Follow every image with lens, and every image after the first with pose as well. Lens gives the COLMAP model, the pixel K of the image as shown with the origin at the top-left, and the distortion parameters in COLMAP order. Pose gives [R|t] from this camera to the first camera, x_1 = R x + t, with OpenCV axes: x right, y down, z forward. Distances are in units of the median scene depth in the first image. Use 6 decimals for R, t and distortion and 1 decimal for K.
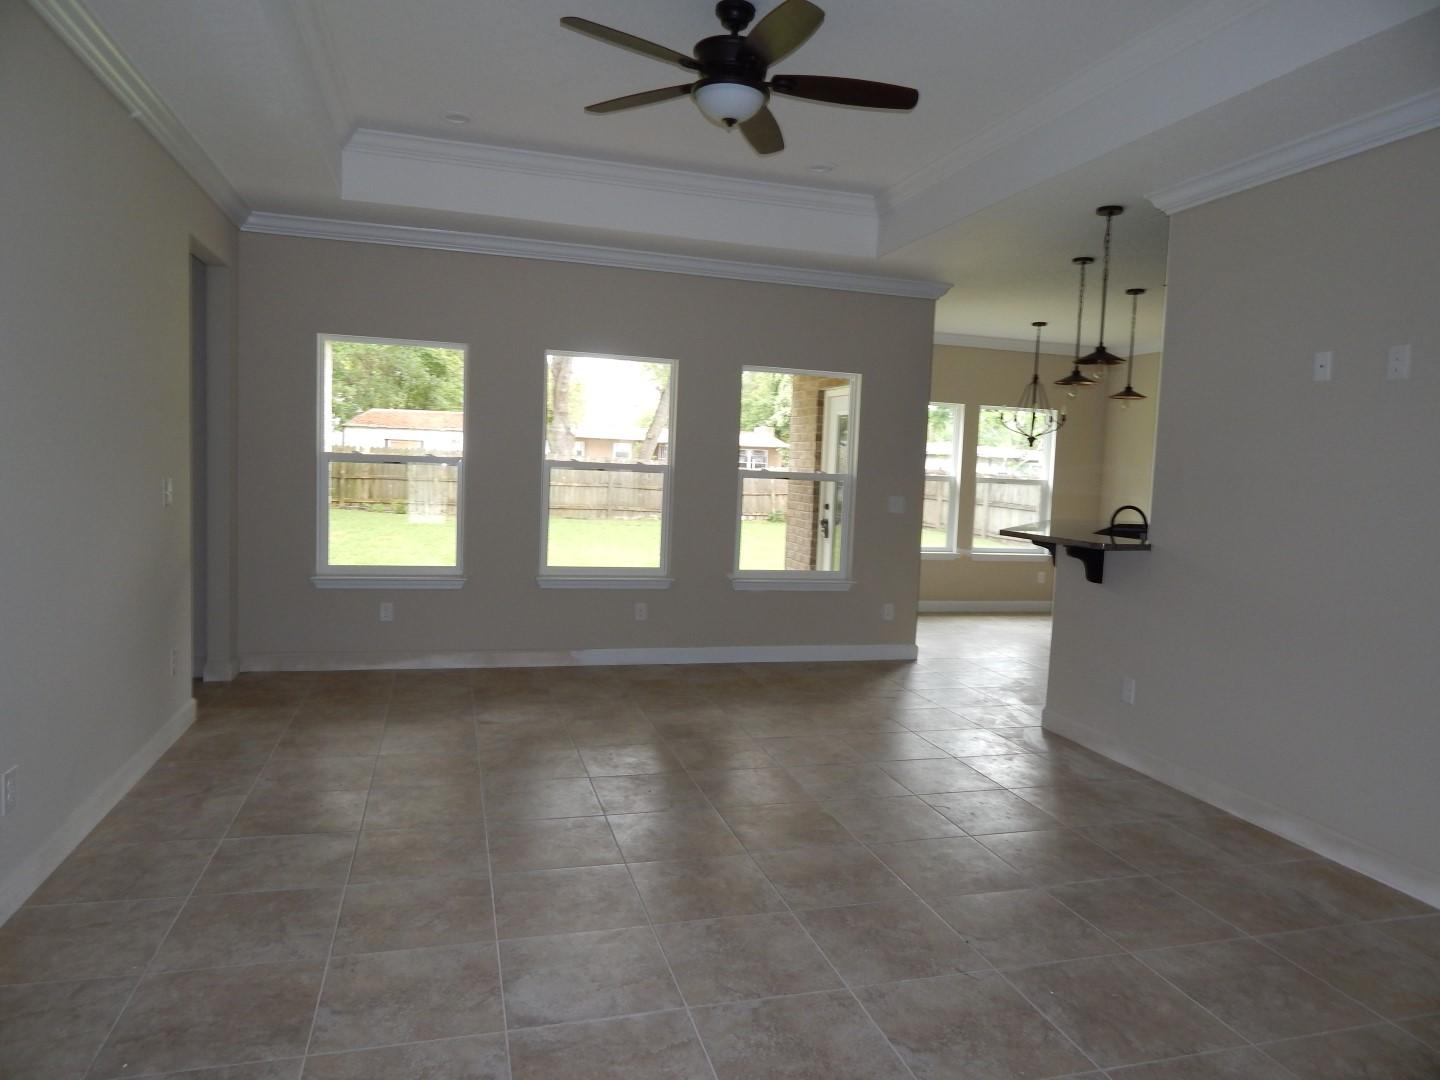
lens RADIAL K [[942.9, 0, 725.9], [0, 942.9, 532.5], [0, 0, 1]] dist [-0.000541, 0.000554]
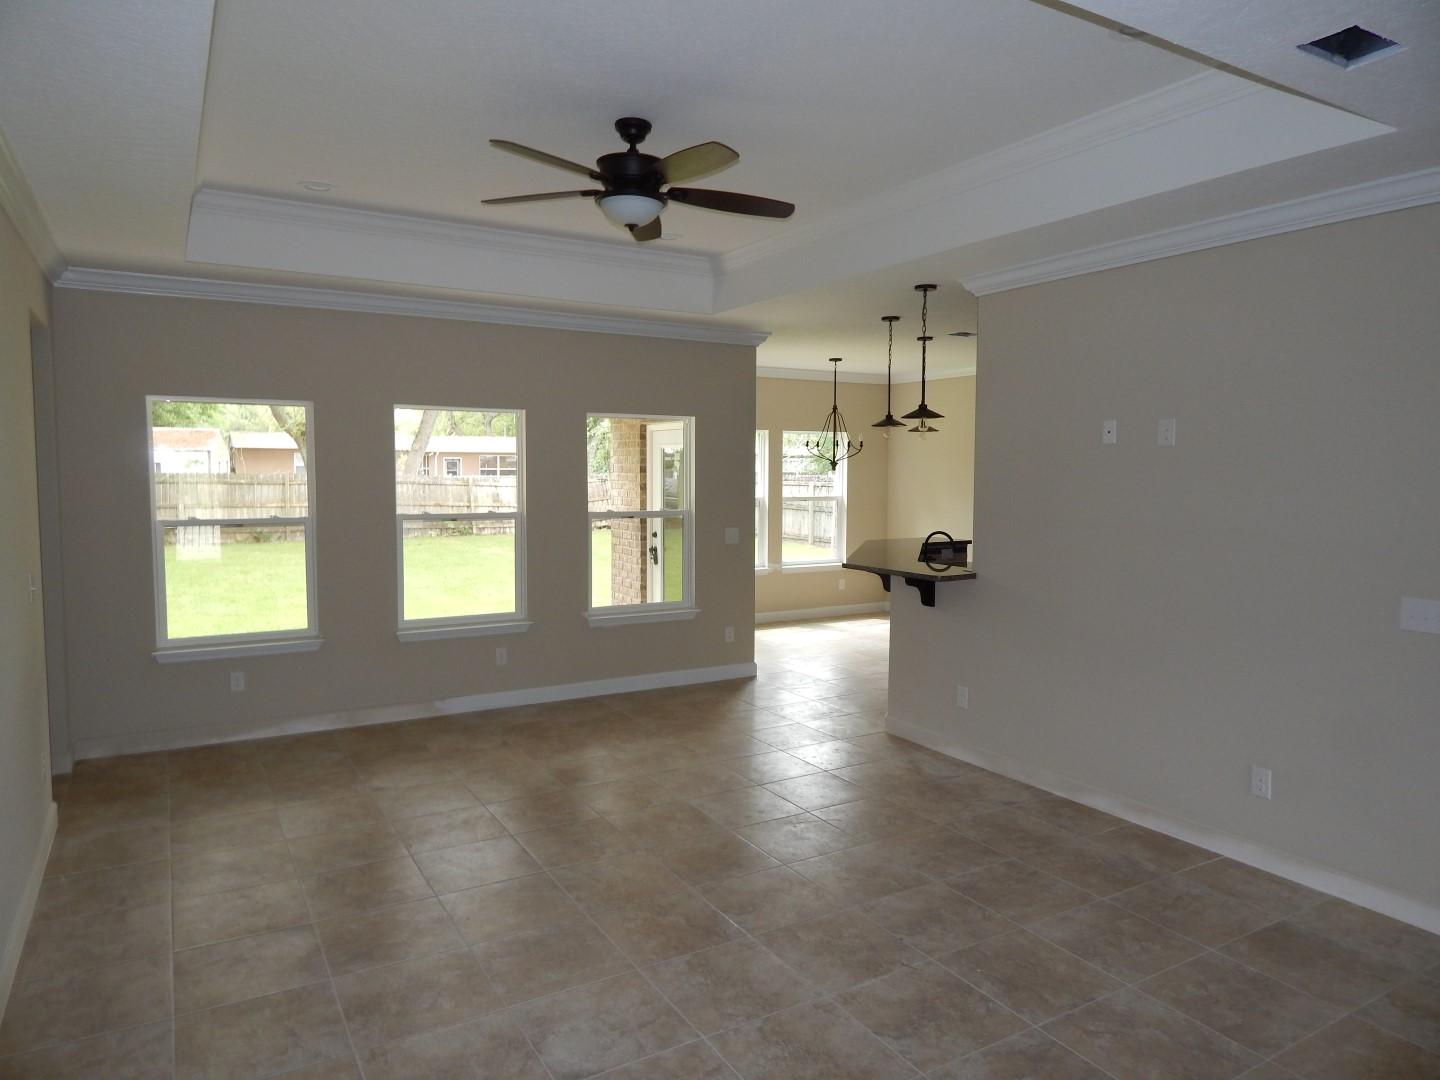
lens RADIAL K [[938.1, 0, 720.9], [0, 938.1, 534.9], [0, 0, 1]] dist [-0.001807, -0.003103]
pose [[0.968769, -0.056424, 0.241460, -0.145155], [0.055379, 0.998404, 0.011114, -0.068343], [-0.241702, 0.002605, 0.970347, -0.067996]]
